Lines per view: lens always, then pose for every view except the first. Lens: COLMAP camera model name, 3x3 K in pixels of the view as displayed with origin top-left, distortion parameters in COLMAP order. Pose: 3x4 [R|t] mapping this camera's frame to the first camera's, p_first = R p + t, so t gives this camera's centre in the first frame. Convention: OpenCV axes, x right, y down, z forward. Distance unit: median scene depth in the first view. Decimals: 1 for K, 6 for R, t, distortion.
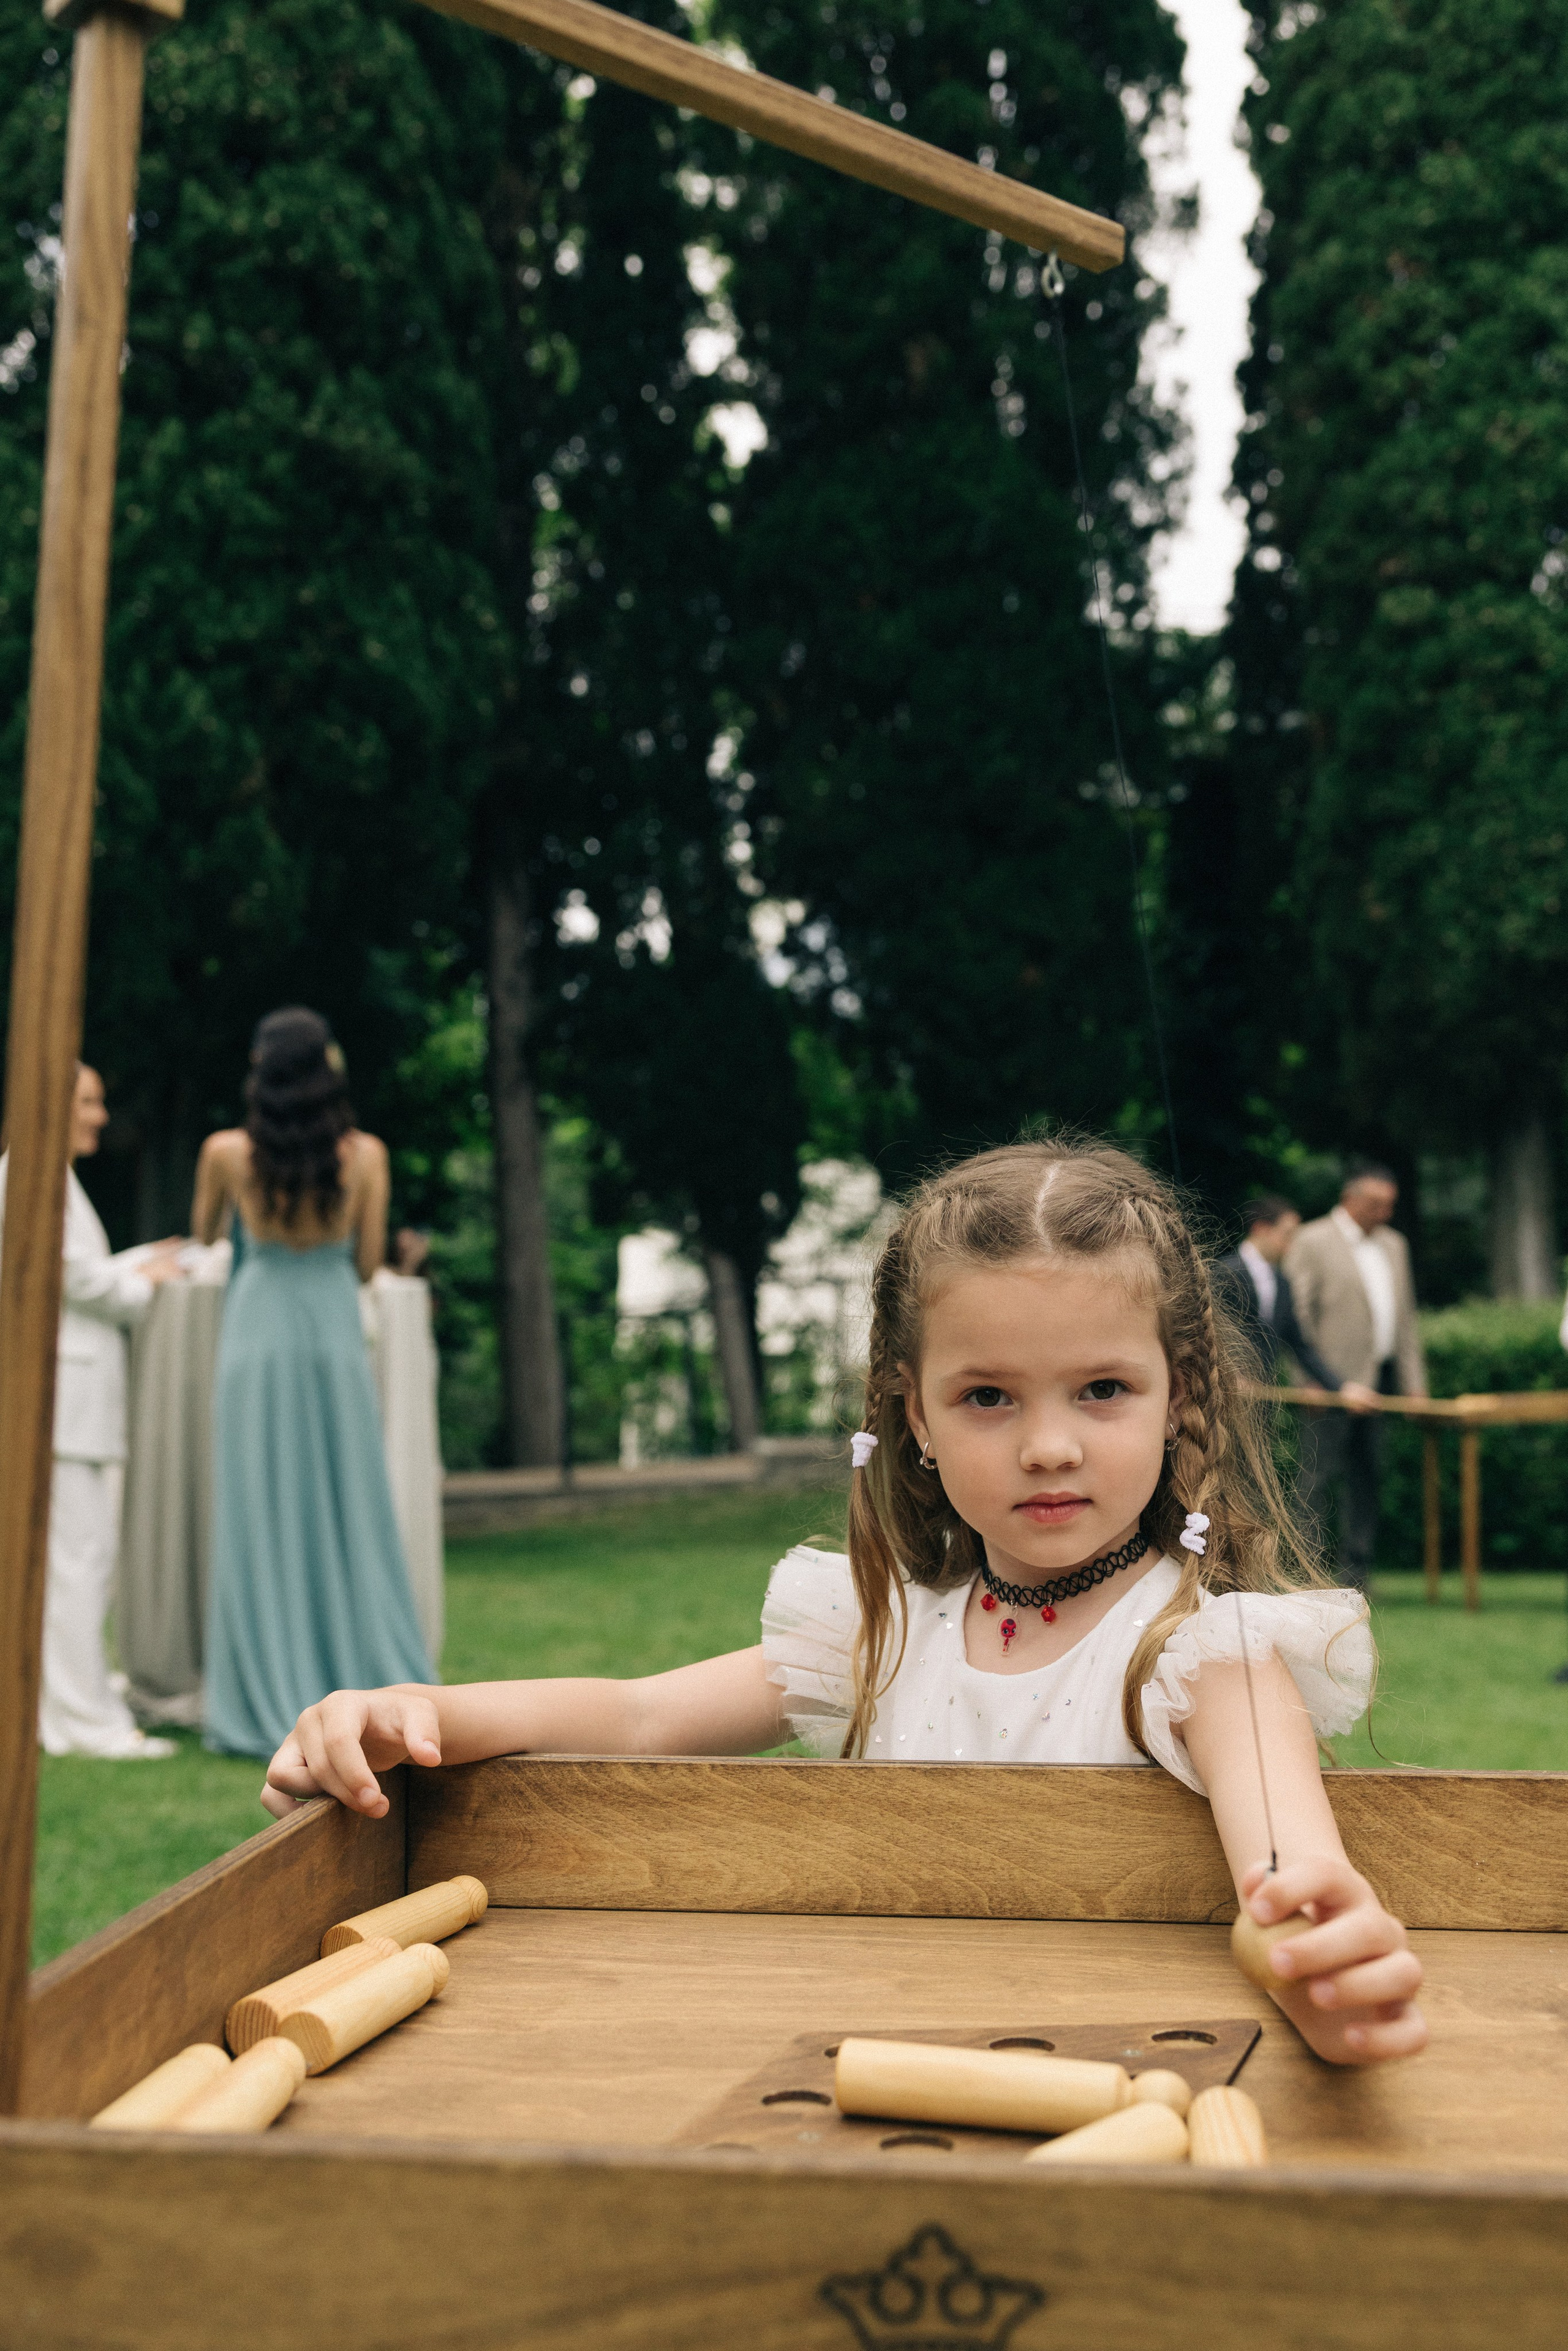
lens RADIAL K [[2458.2, 0, 784.0], [0, 2458.2, 1175.5], [0, 0, 1]] dist [-0.001190, -0.000893]
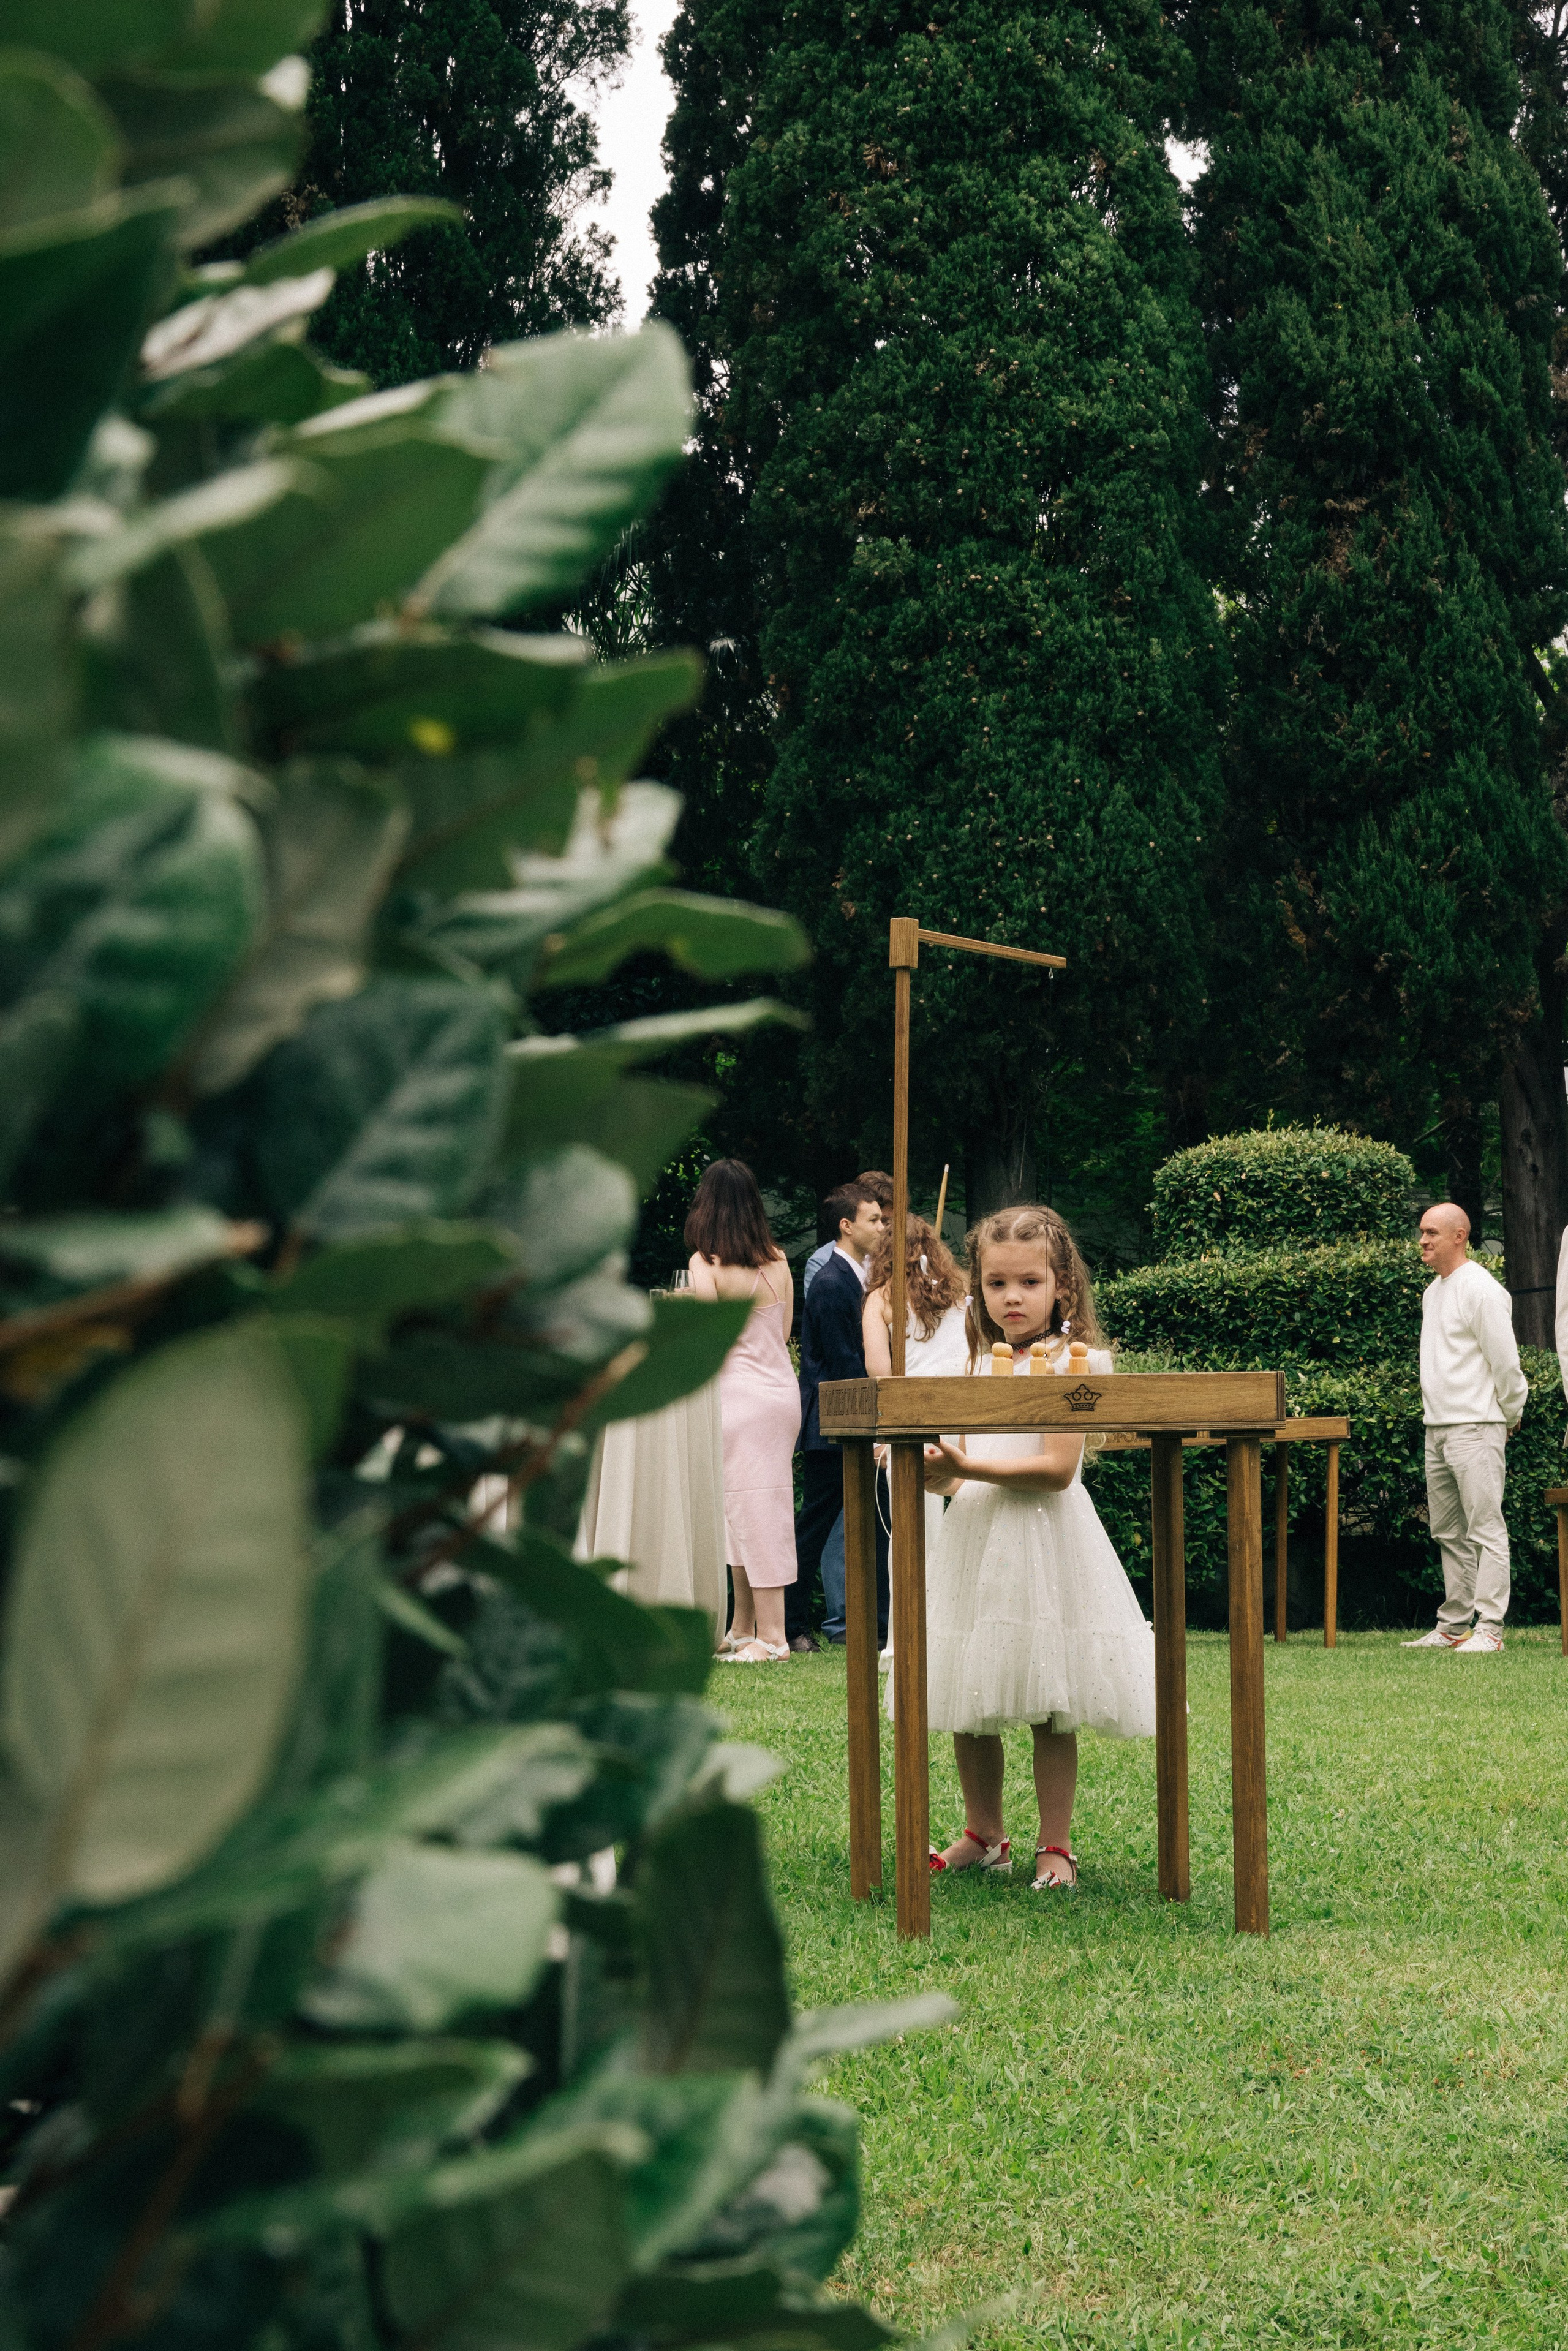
lens RADIAL K [[3477.1, 0, 784.0], [0, 3477.1, 1175.5], [0, 0, 1]] dist [0.003258, 0.014531]
pose [[0.971747, 0.006062, 0.235948, -0.070358], [-0.003677, 0.999938, -0.010546, -0.000236], [-0.235998, 0.009380, 0.971708, -0.186237]]
